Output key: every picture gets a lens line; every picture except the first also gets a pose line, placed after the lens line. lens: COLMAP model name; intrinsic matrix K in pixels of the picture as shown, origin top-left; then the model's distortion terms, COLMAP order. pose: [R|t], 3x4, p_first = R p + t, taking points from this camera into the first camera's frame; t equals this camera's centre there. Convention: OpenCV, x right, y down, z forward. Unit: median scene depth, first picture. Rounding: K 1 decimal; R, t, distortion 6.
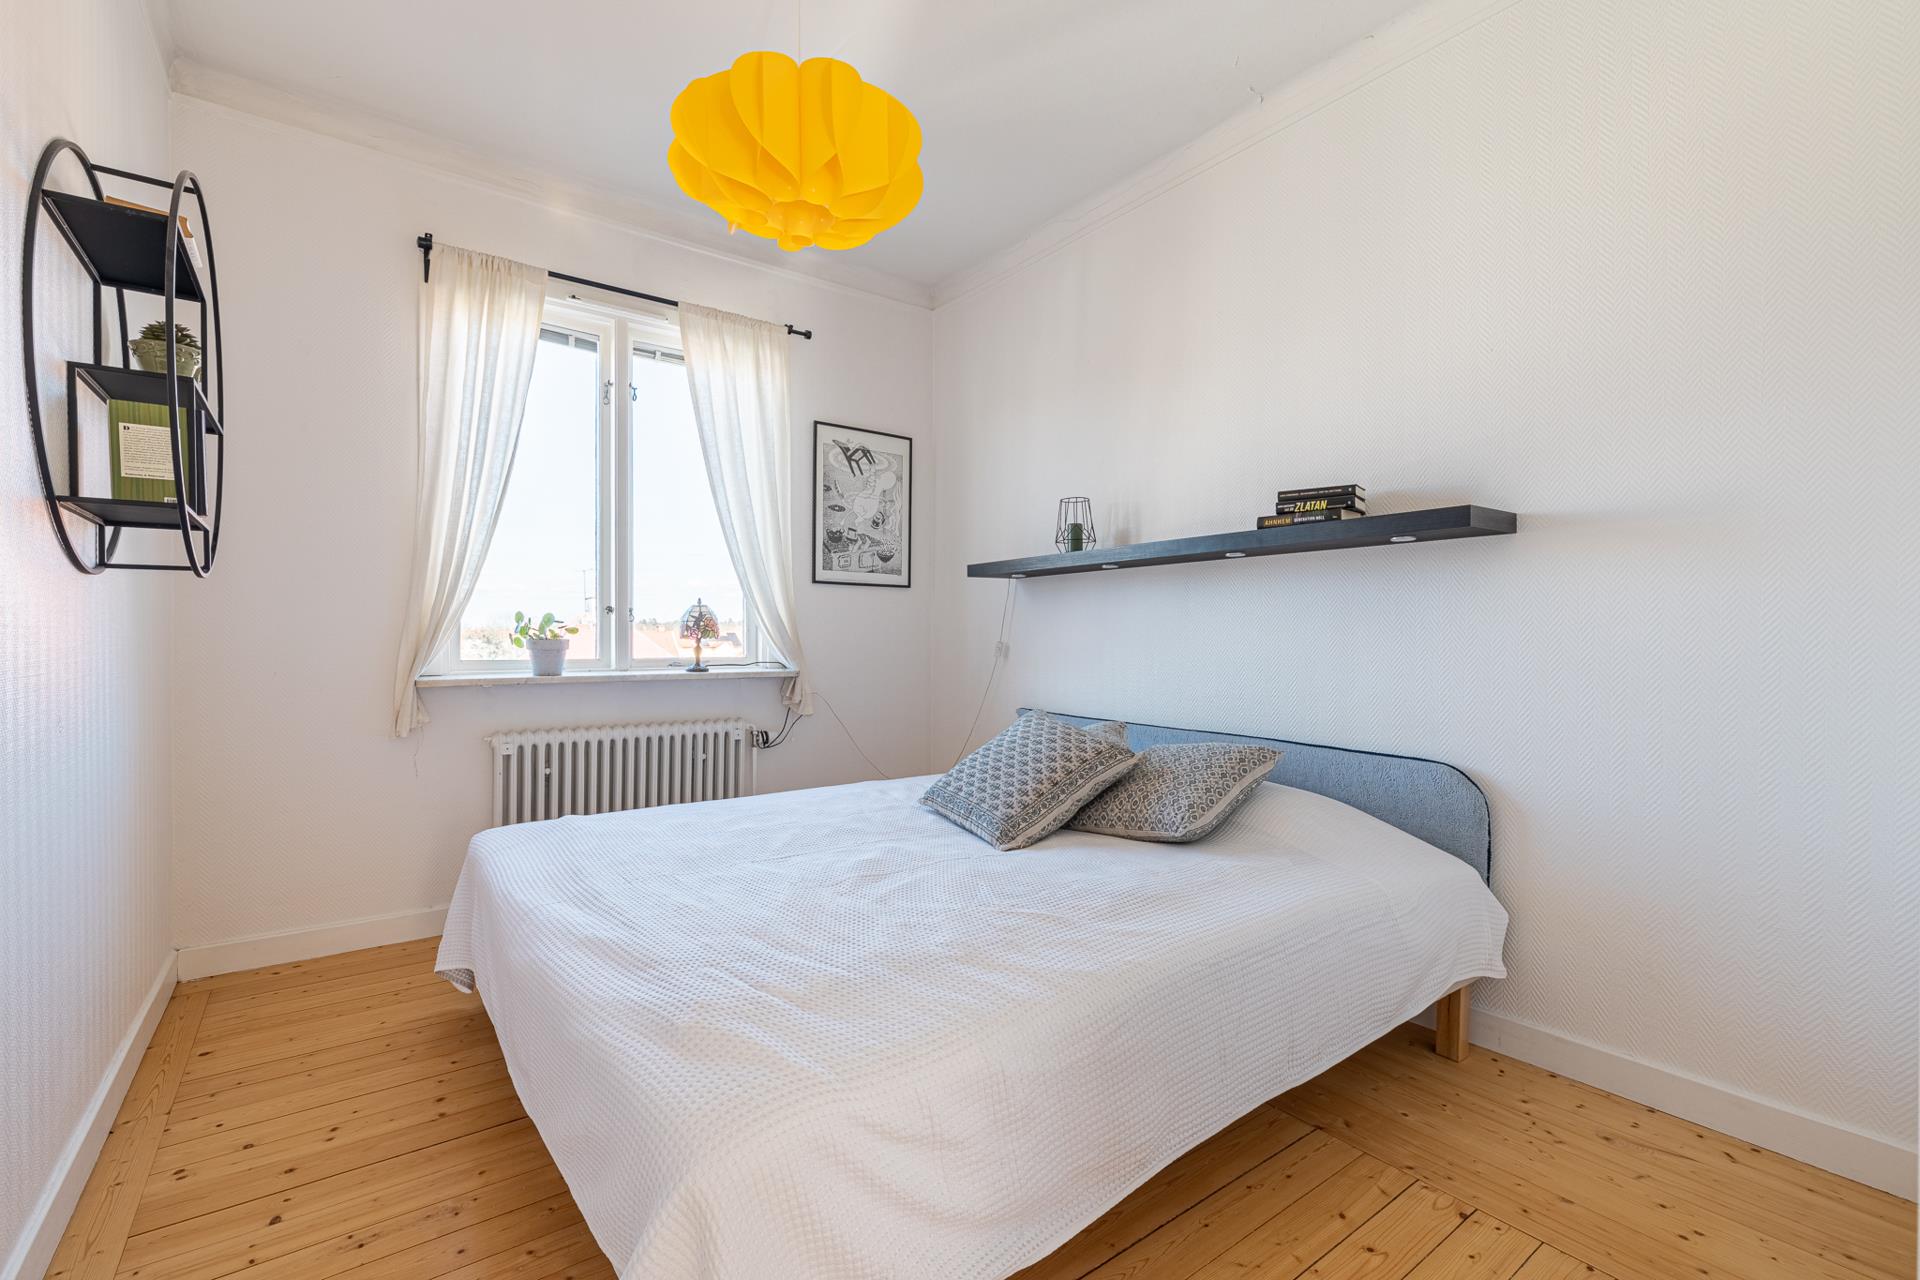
lens RADIAL K [[828.2, 0, 965.0], [0, 828.2, 639.5], [0, 0, 1]] dist [-0.002423, 0.001261]
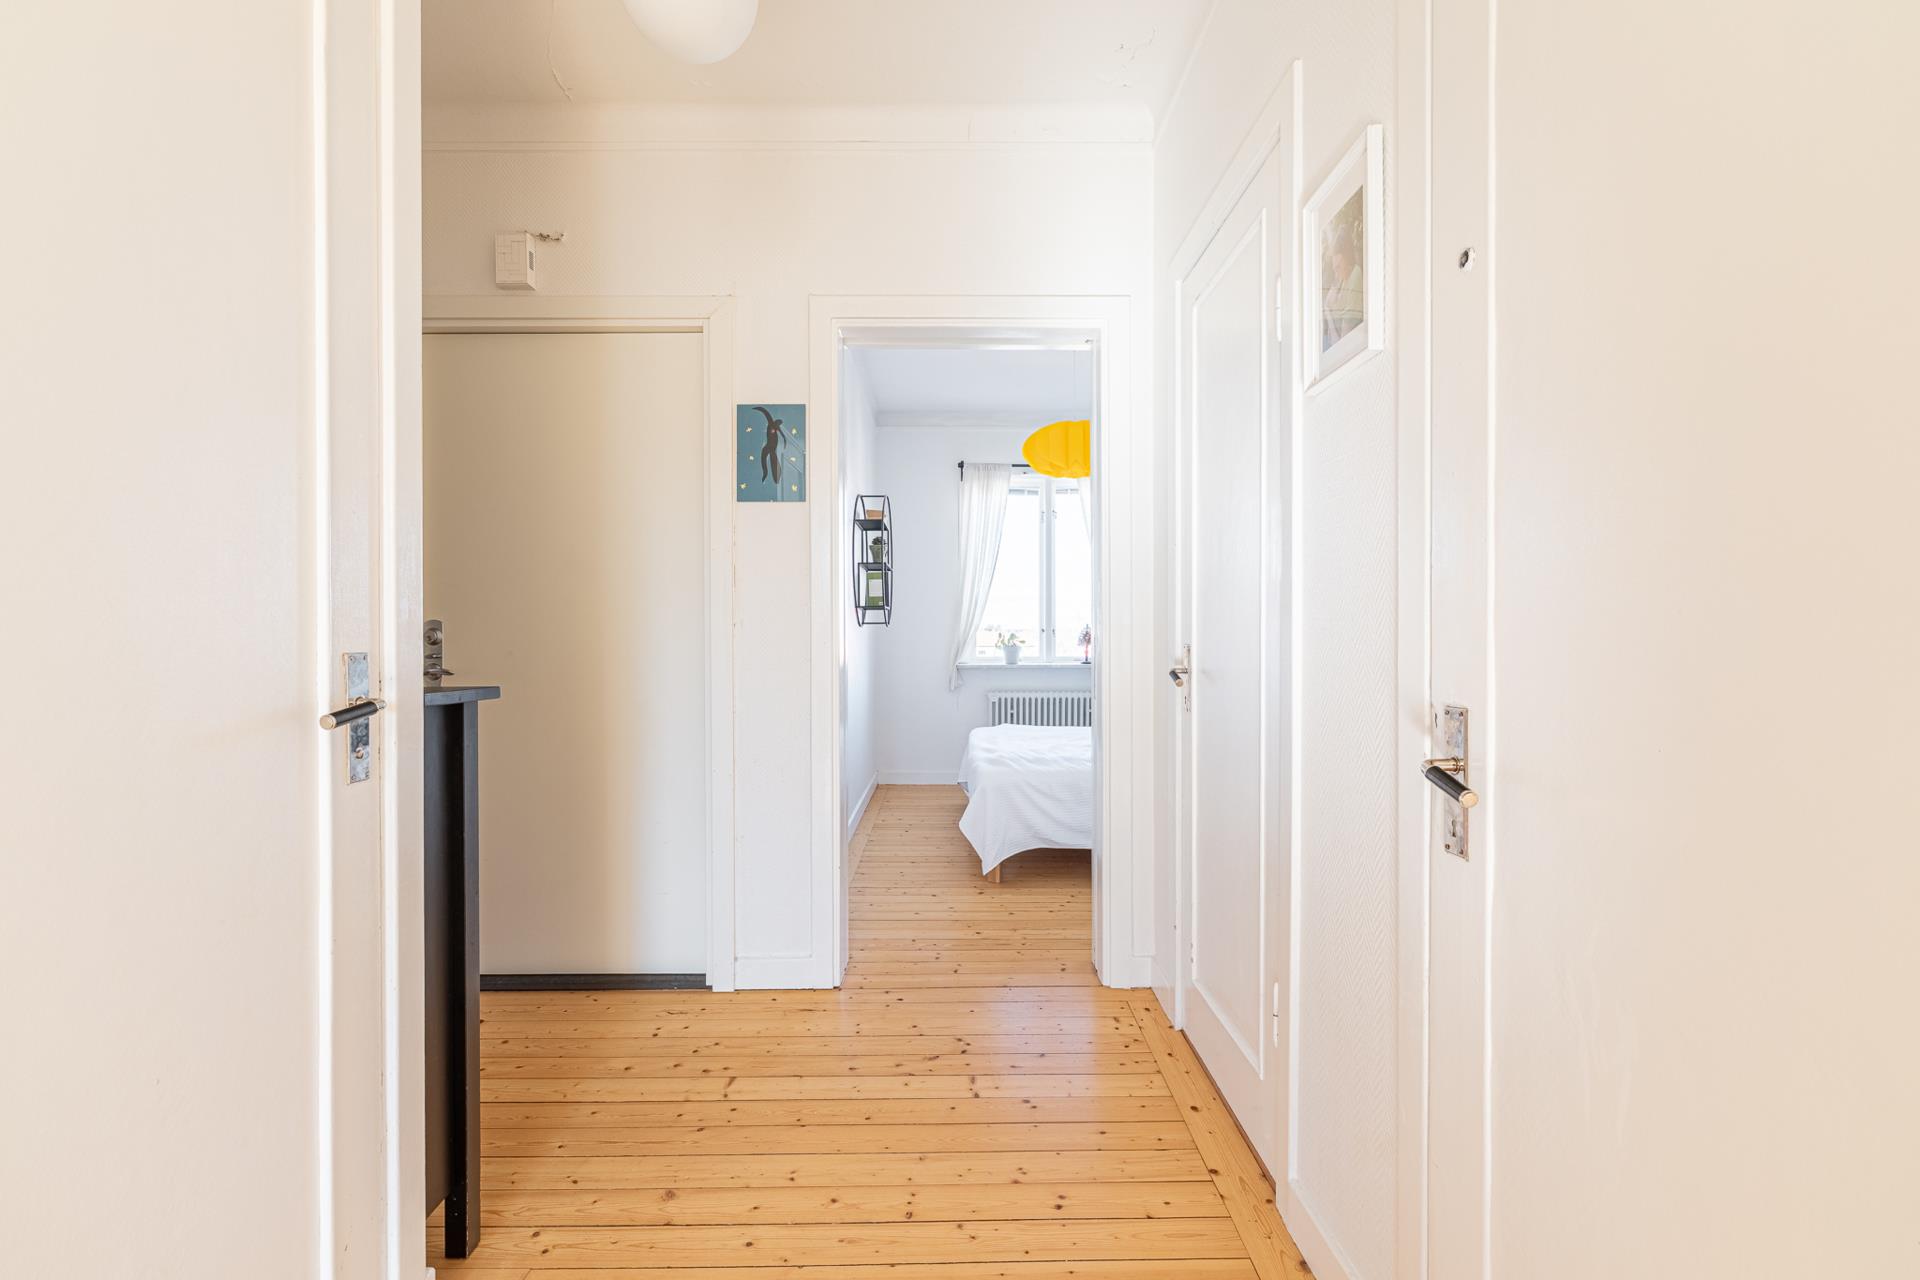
lens RADIAL K [[828.2, 0, 961.2], [0, 828.2, 644.2], [0, 0, 1]] dist [-0.002423, 0.001261]
pose [[0.804321, 0.003779, -0.594183, 0.600969], [-0.001226, 0.999988, 0.004701, -0.014433], [0.594193, -0.003052, 0.804316, -0.703009]]
